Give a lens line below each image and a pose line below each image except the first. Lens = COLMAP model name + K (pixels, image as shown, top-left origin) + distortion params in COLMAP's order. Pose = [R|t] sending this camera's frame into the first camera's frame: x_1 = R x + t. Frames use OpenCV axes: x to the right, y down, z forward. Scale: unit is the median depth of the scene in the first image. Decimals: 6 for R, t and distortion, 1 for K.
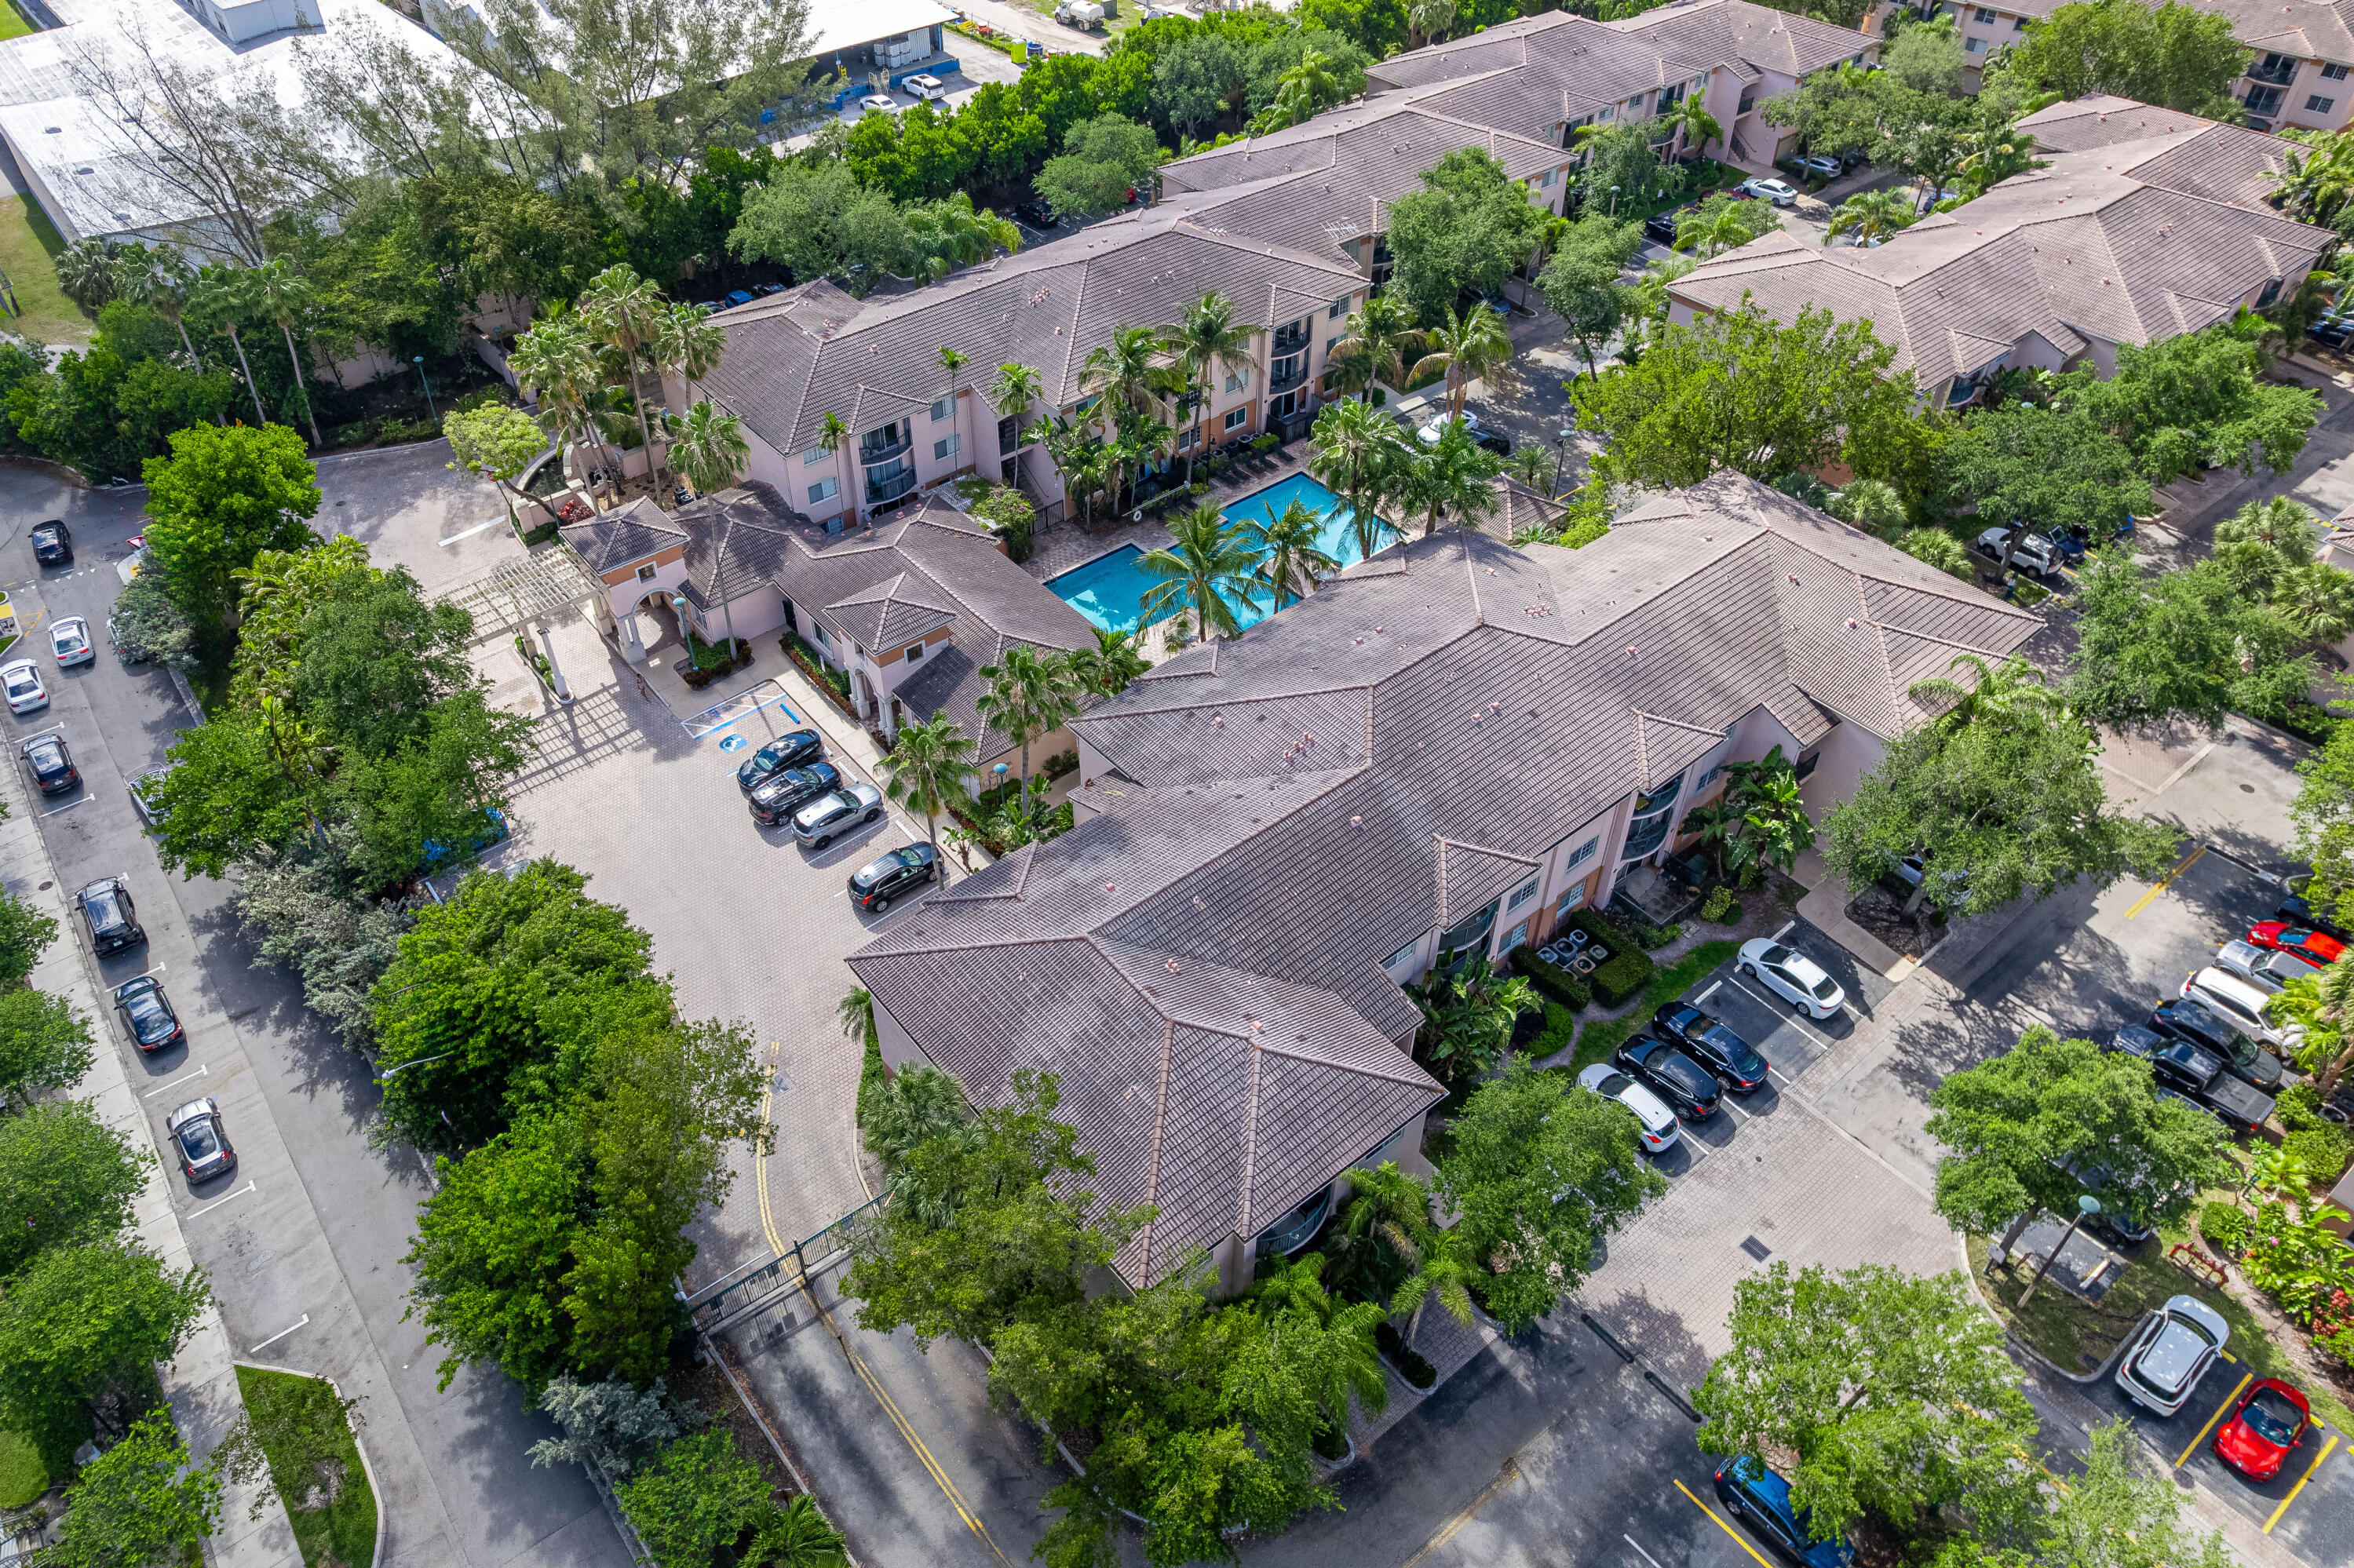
lens RADIAL K [[1614.1, 0, 1144.6], [0, 1614.1, 783.1], [0, 0, 1]] dist [-0.009296, -0.002218]
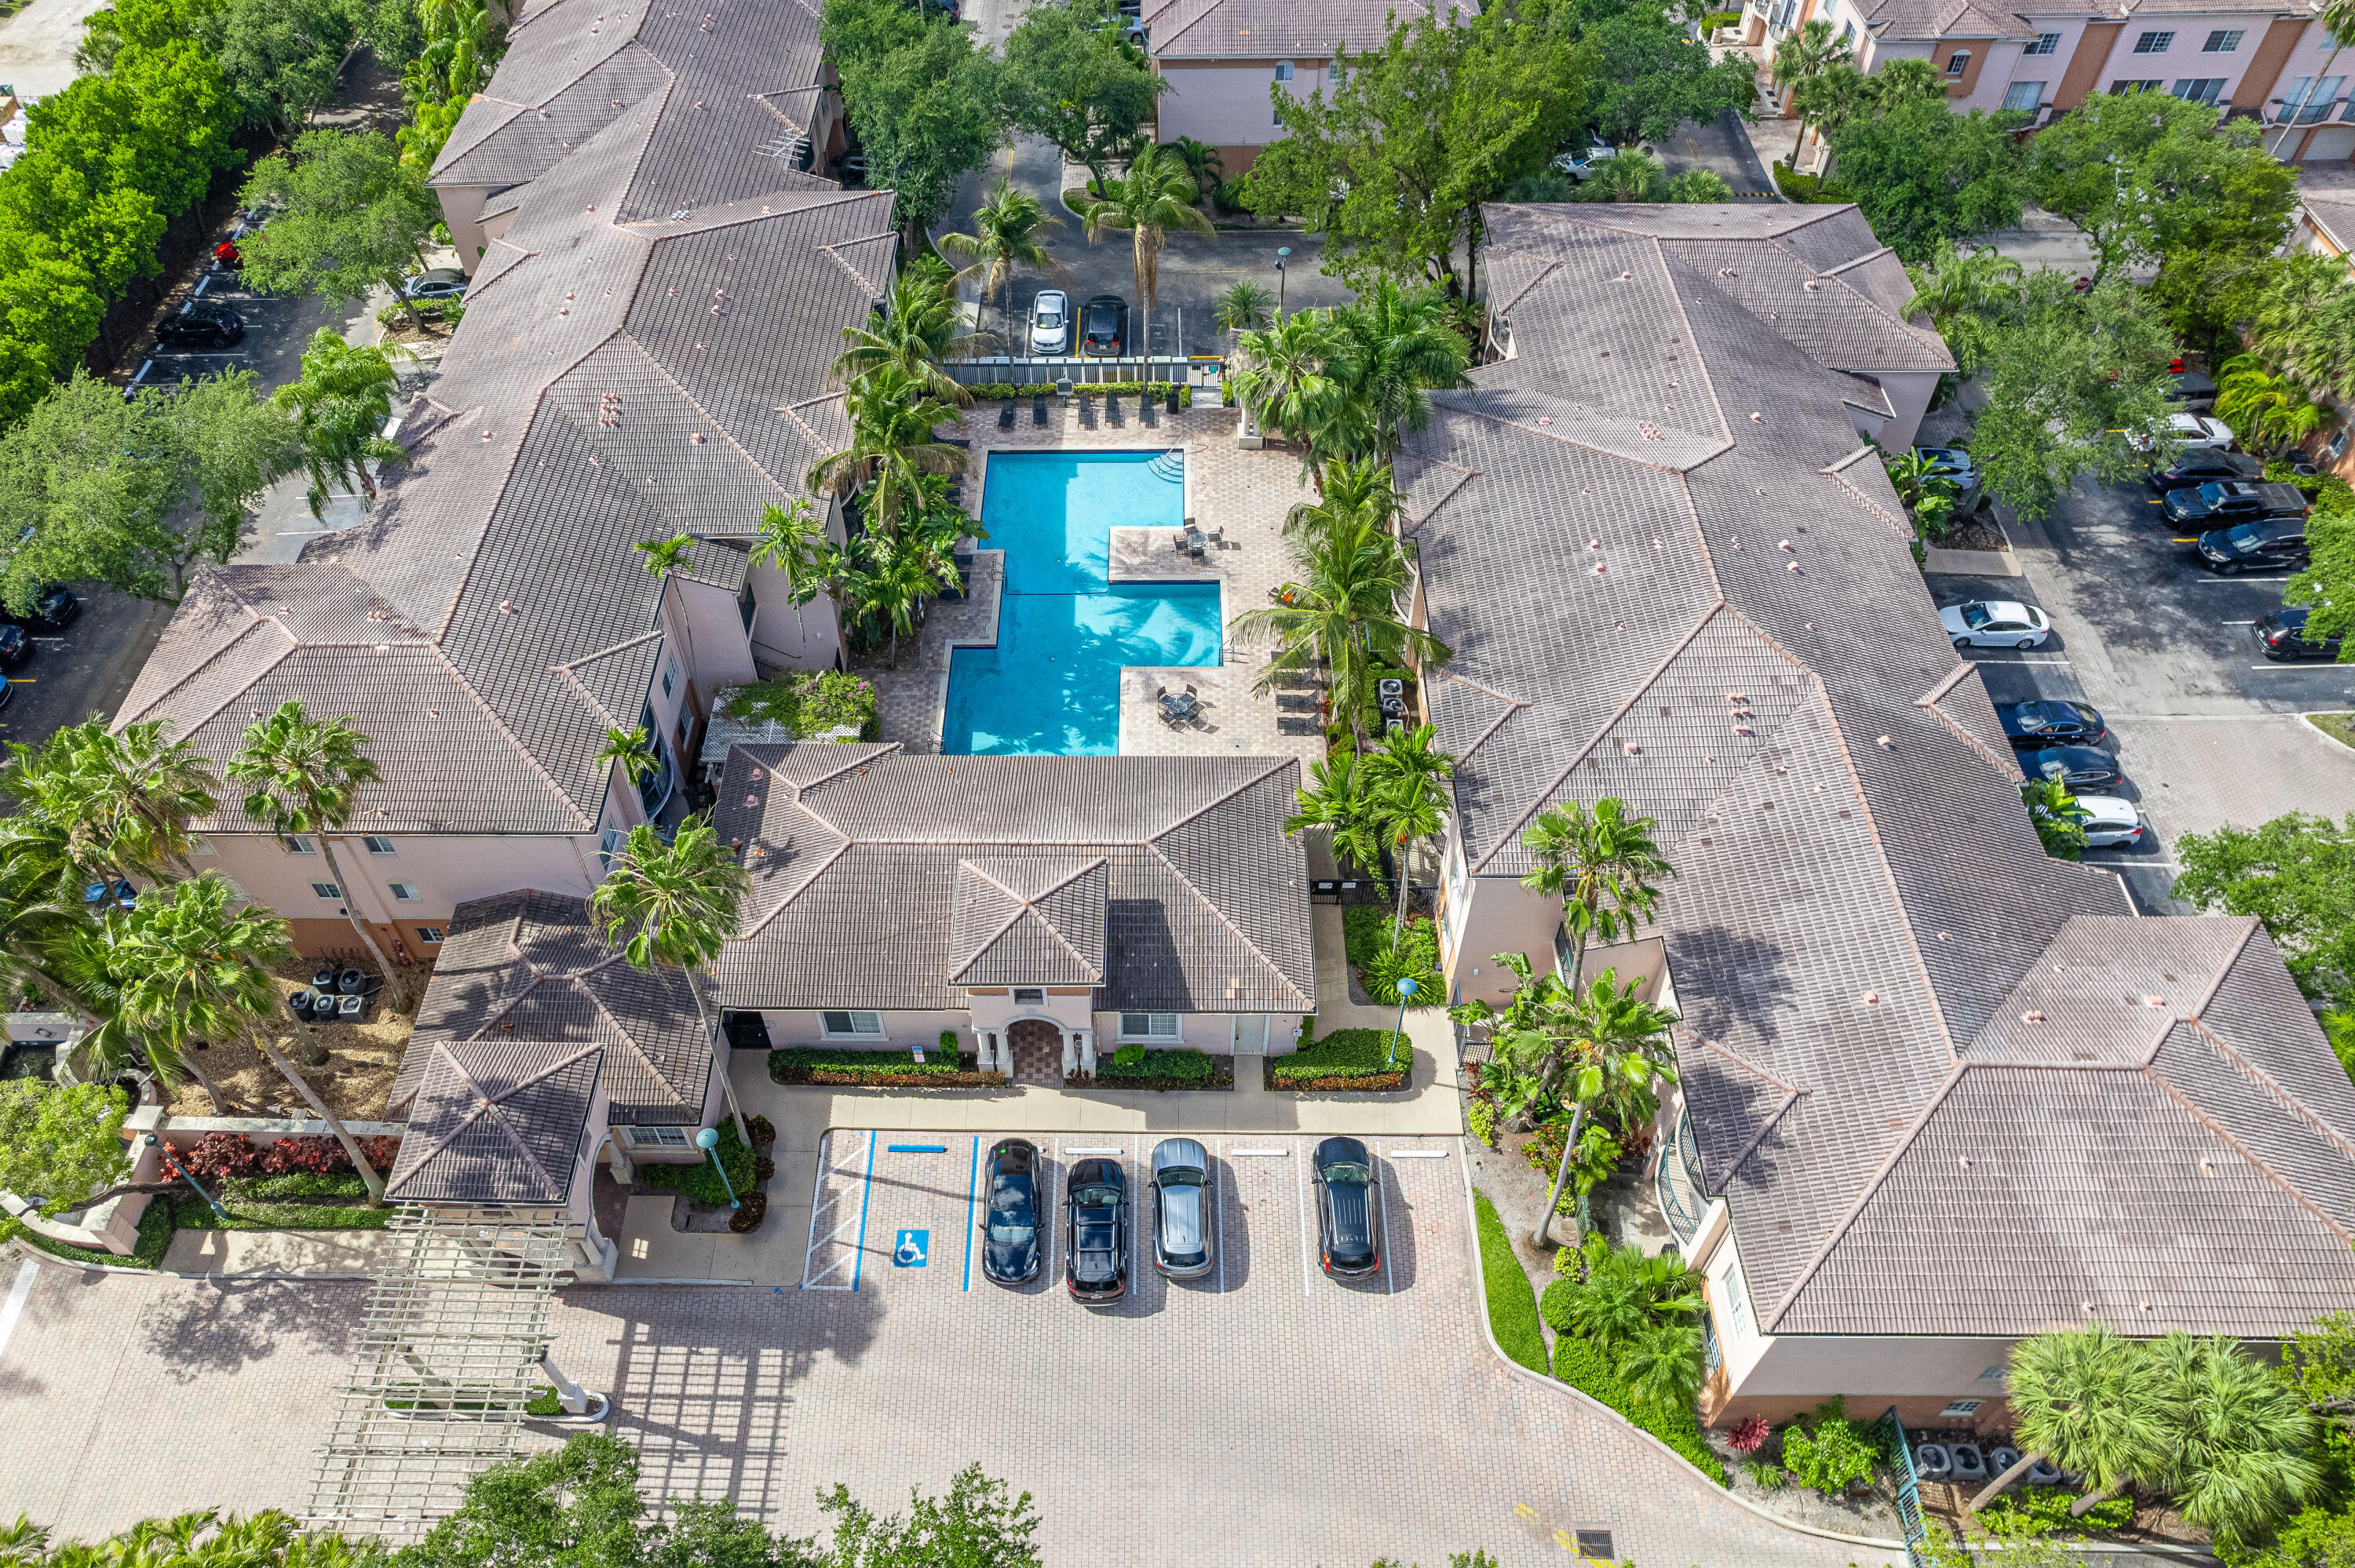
lens RADIAL K [[1614.8, 0, 1145.1], [0, 1614.8, 783.1], [0, 0, 1]] dist [-0.009296, -0.002218]
pose [[0.630641, -0.585628, 0.509247, -0.400595], [0.523501, 0.805420, 0.277930, -0.287340], [-0.572921, 0.091317, 0.814508, 0.416120]]
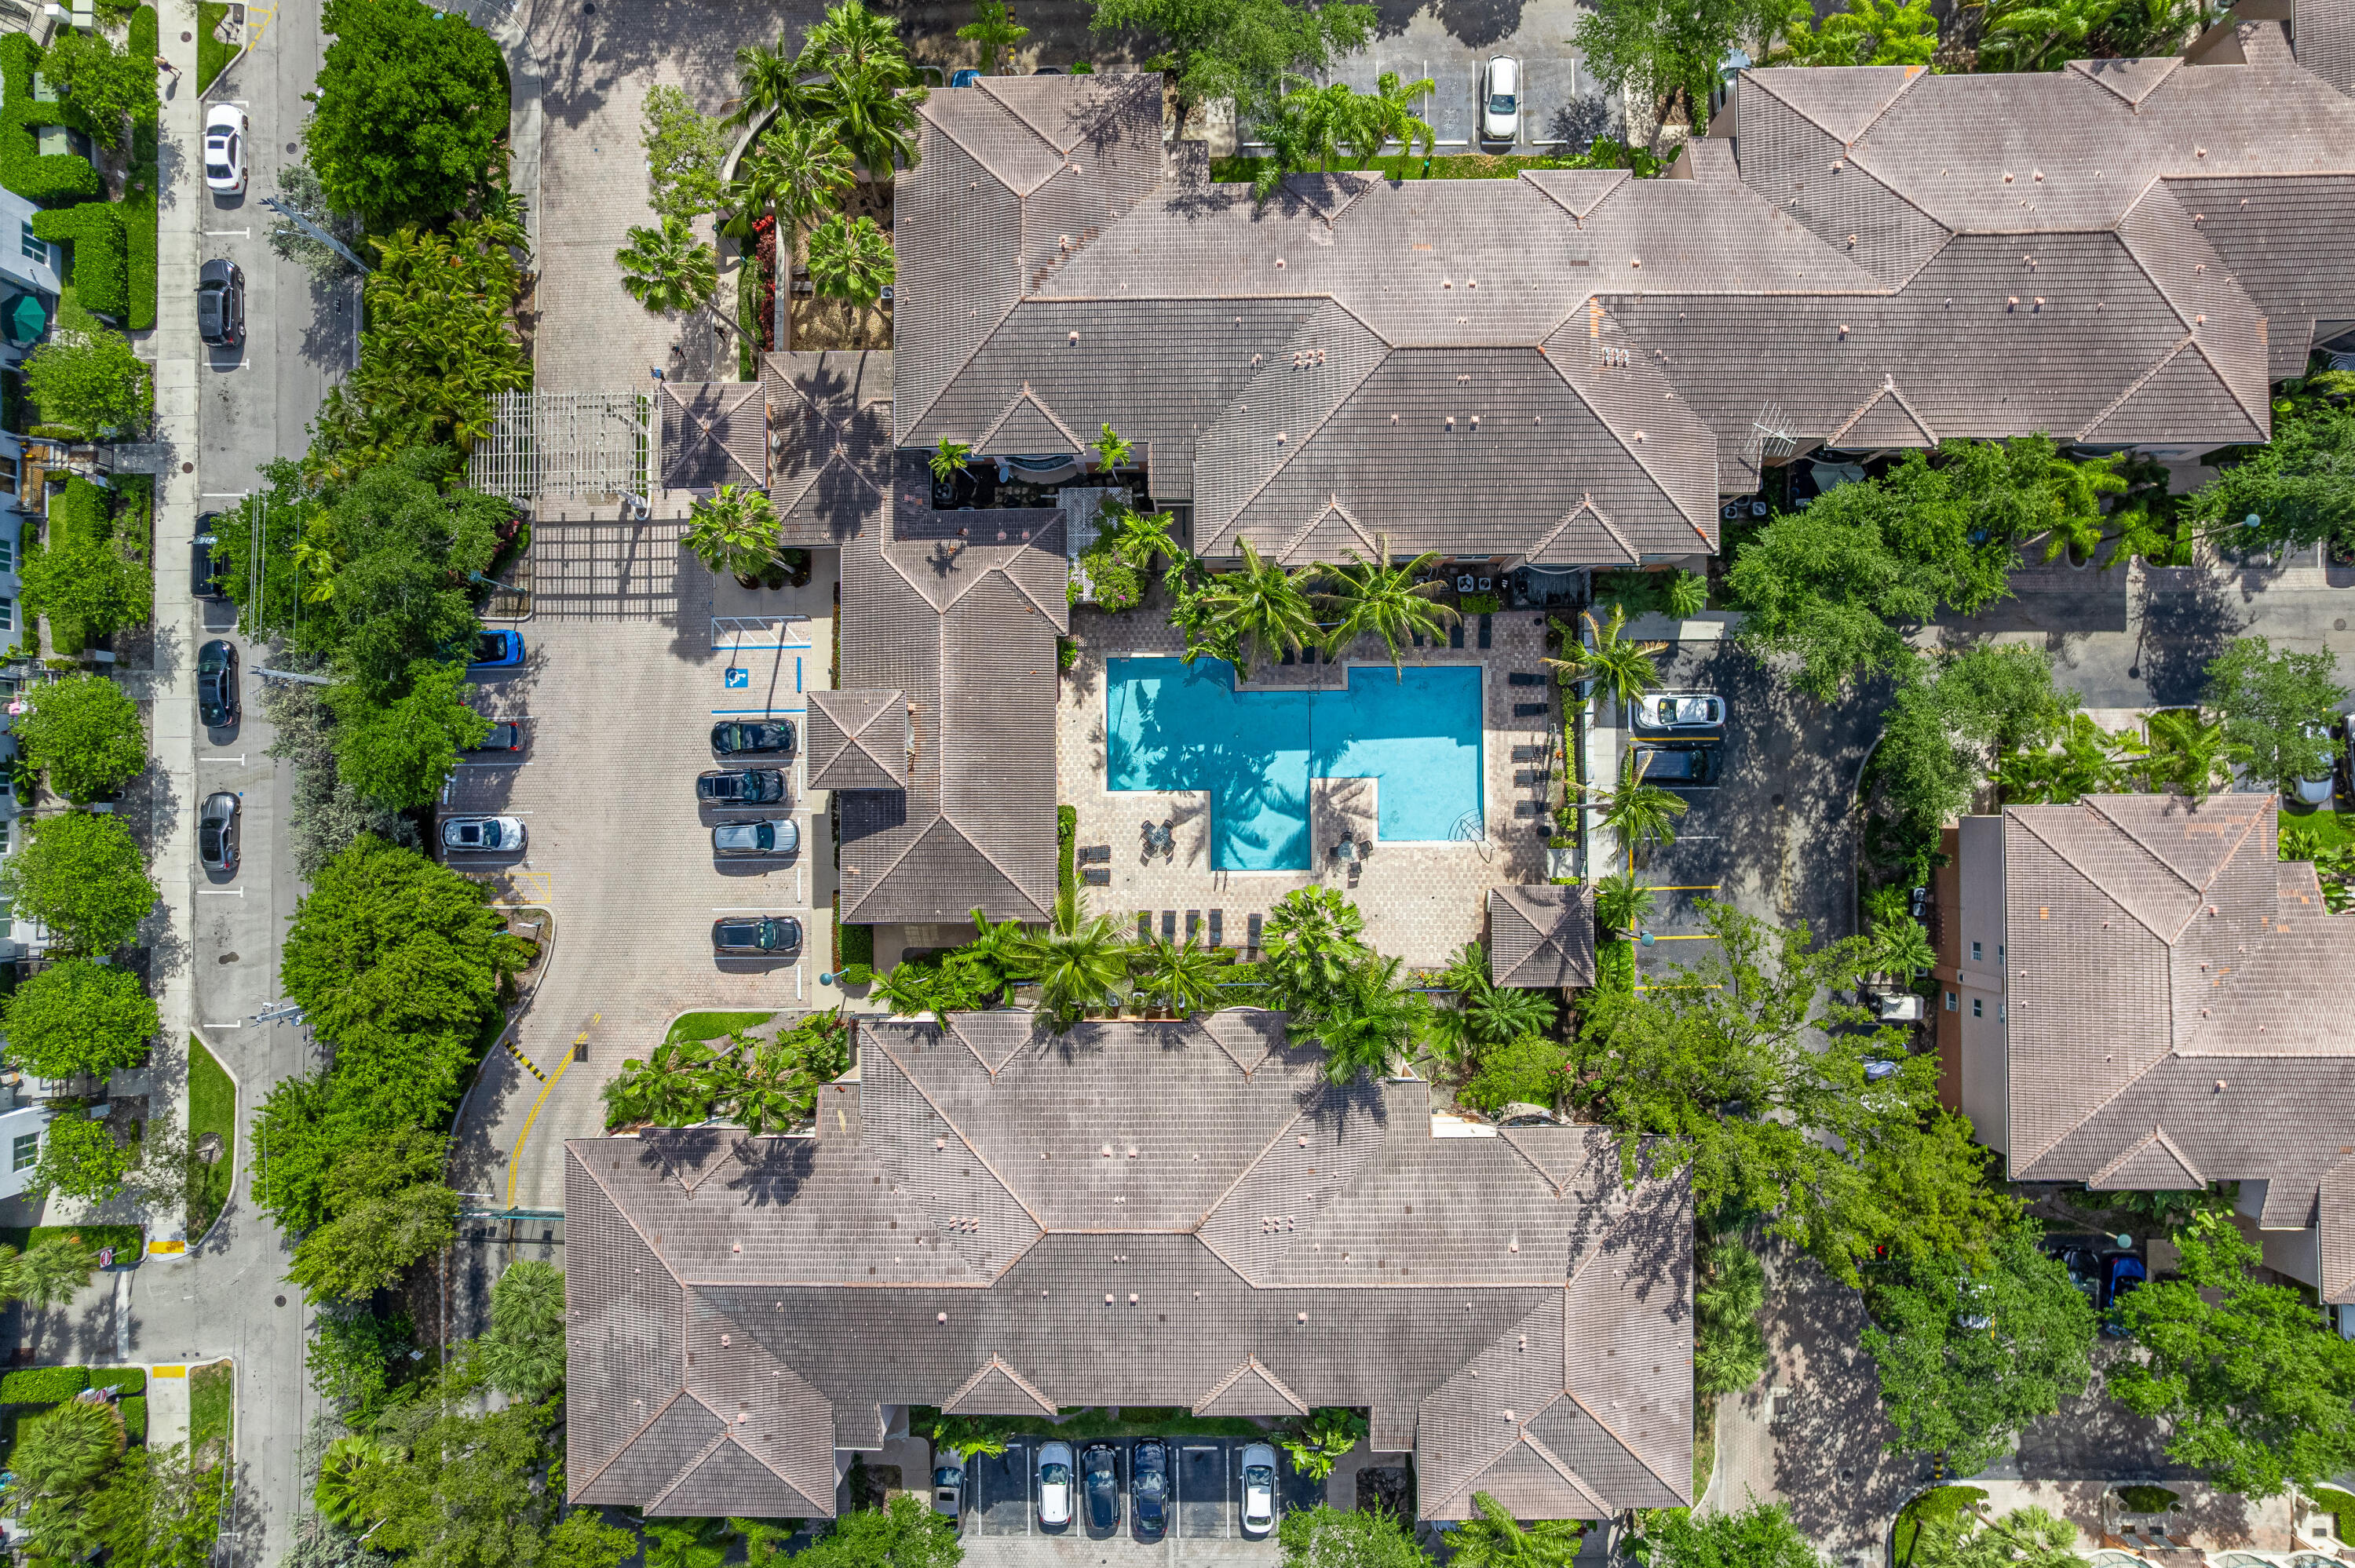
lens RADIAL K [[1487.0, 0, 1178.1], [0, 1487.0, 827.9], [0, 0, 1]] dist [-0.002100, 0.000368]
pose [[0.783439, 0.621469, -0.000425, 0.031201], [-0.409219, 0.516386, 0.752254, -0.803194], [0.467722, -0.589170, 0.658874, 0.427134]]
